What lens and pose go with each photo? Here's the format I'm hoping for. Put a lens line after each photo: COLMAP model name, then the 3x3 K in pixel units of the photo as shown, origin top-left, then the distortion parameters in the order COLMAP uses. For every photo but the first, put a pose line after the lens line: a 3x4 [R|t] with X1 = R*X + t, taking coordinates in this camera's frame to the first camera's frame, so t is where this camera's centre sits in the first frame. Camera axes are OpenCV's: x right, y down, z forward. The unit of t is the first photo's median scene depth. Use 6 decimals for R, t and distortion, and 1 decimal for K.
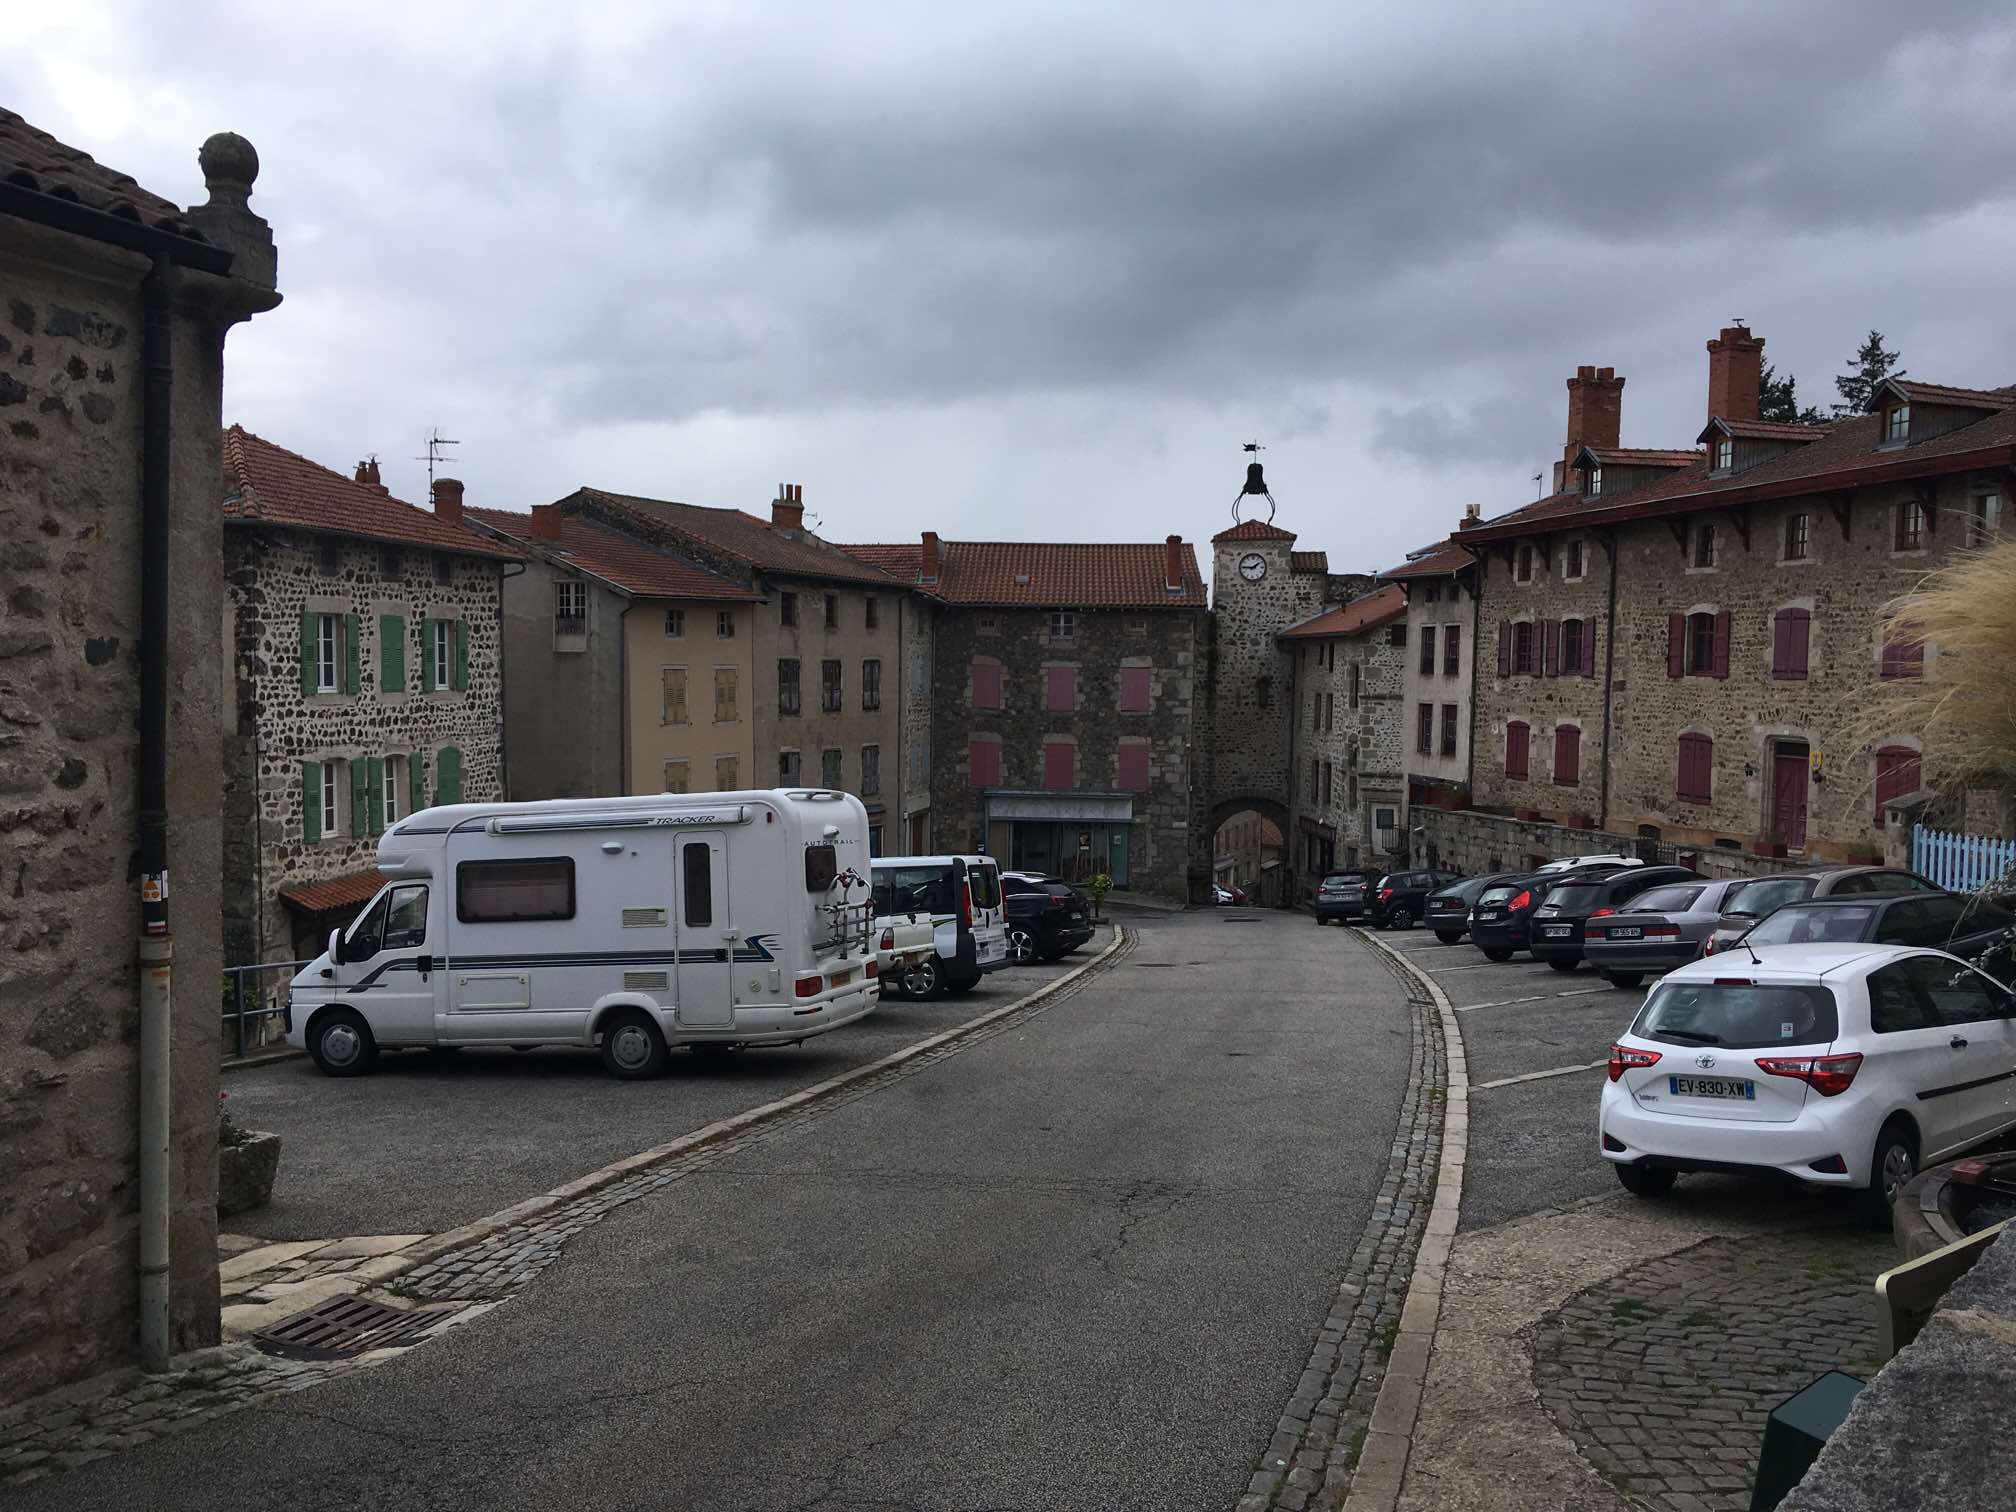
lens RADIAL K [[1705.3, 0, 1008.0], [0, 1705.3, 756.9], [0, 0, 1]] dist [0.019078, 0.004951]
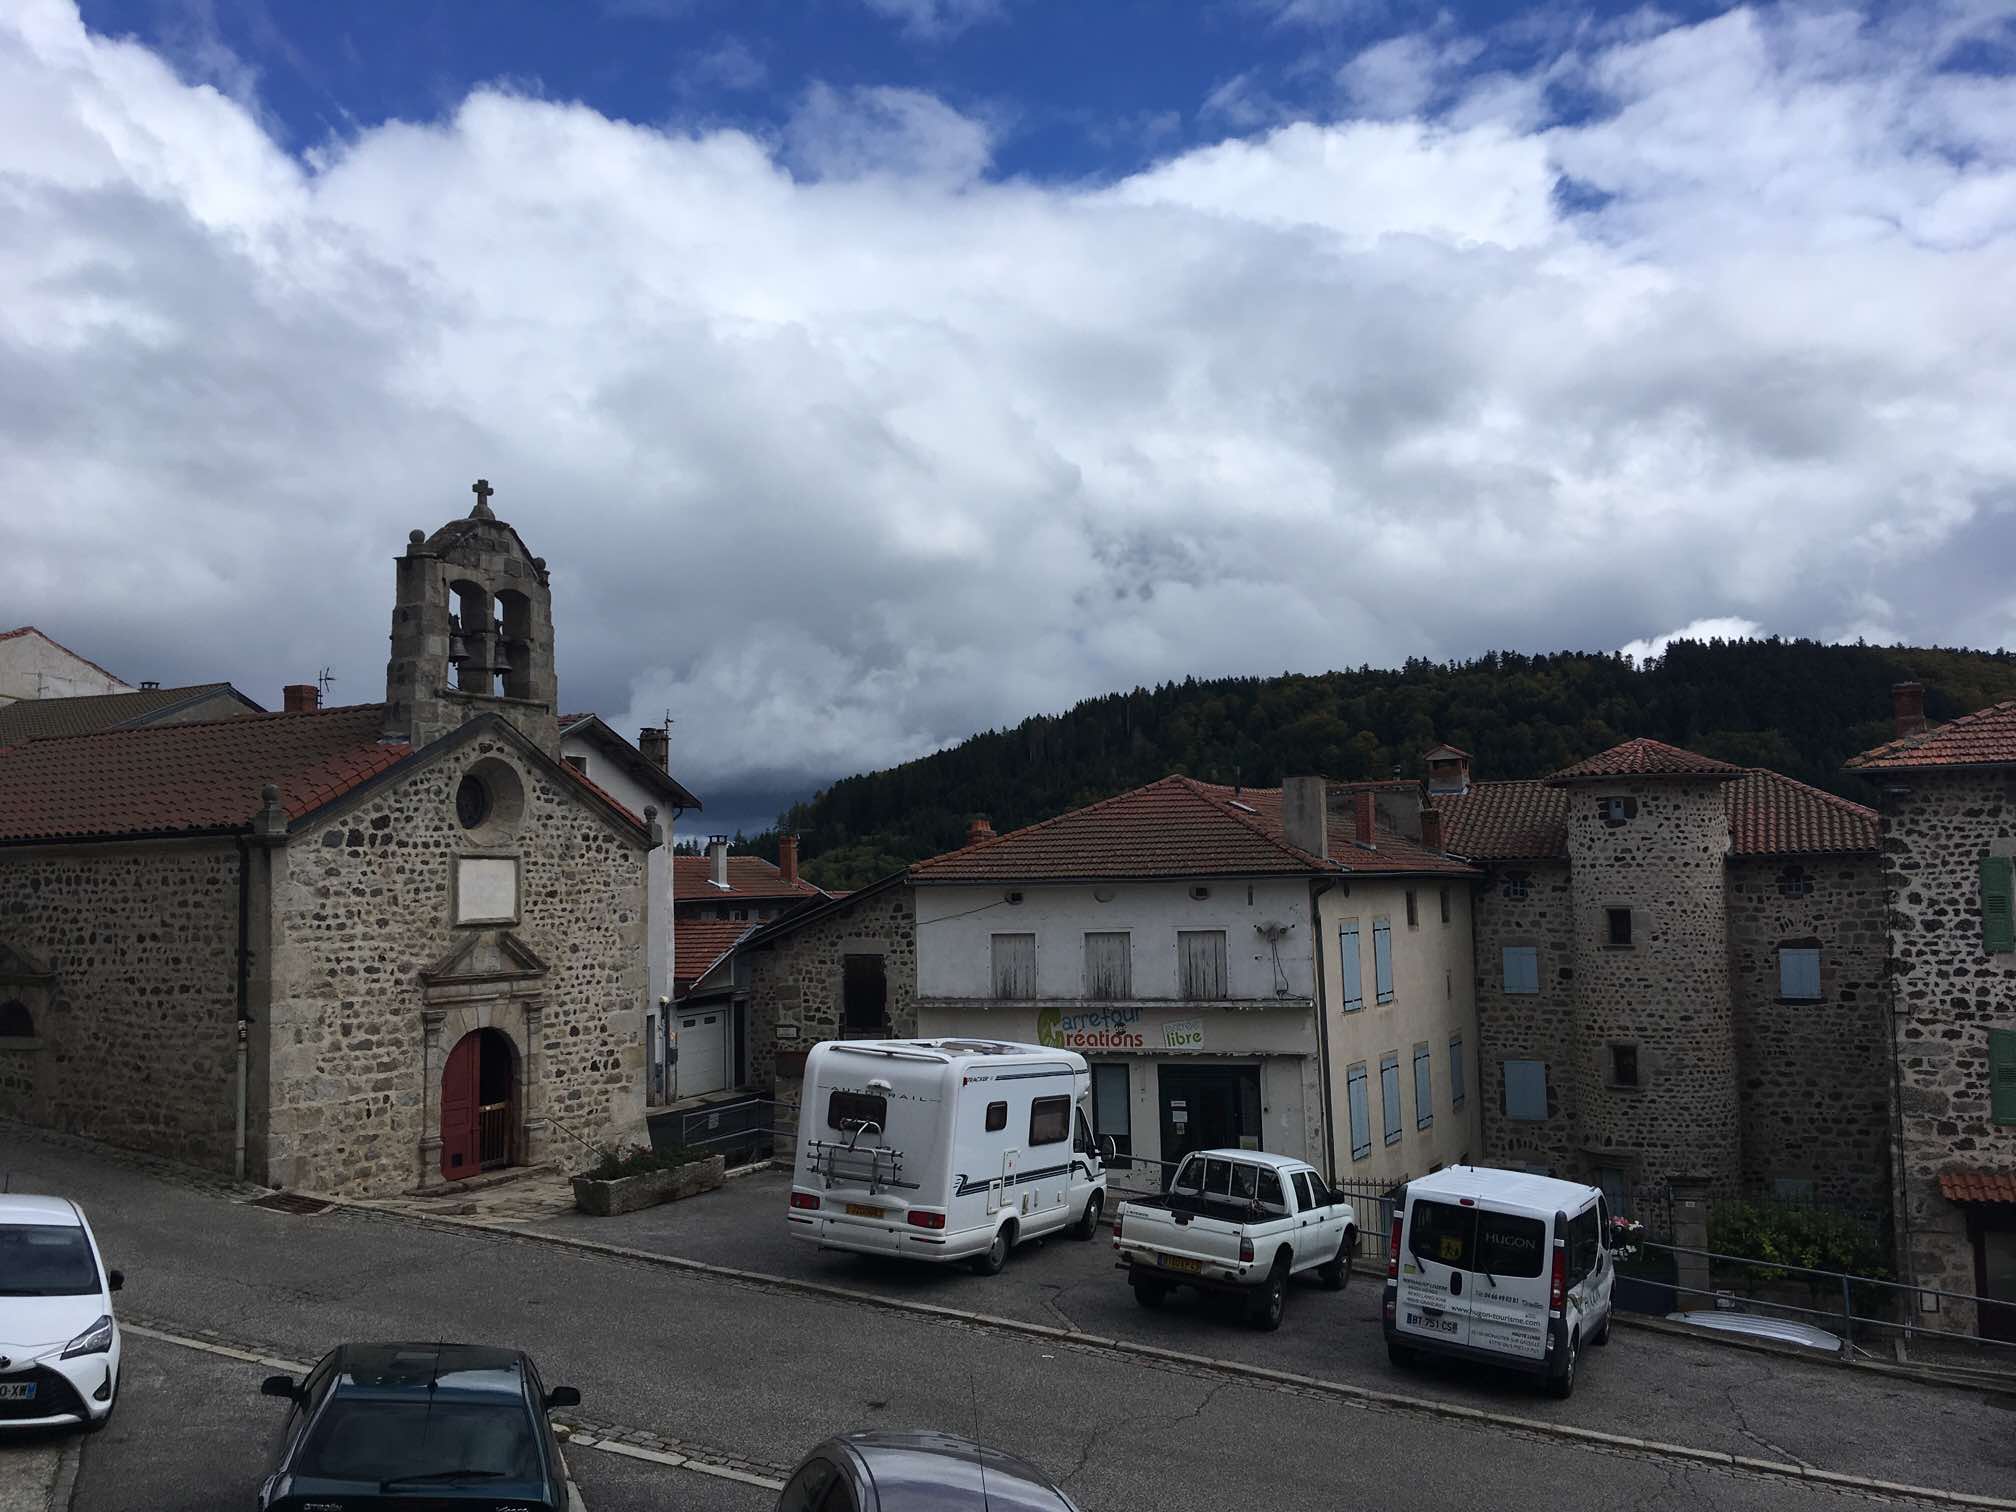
lens RADIAL K [[1705.3, 0, 1007.5], [0, 1705.3, 757.1], [0, 0, 1]] dist [0.019078, 0.004951]
pose [[-0.148585, -0.092869, -0.984529, 0.559538], [-0.032804, 0.995496, -0.088953, -0.041932], [0.988355, 0.019080, -0.150962, 0.648289]]
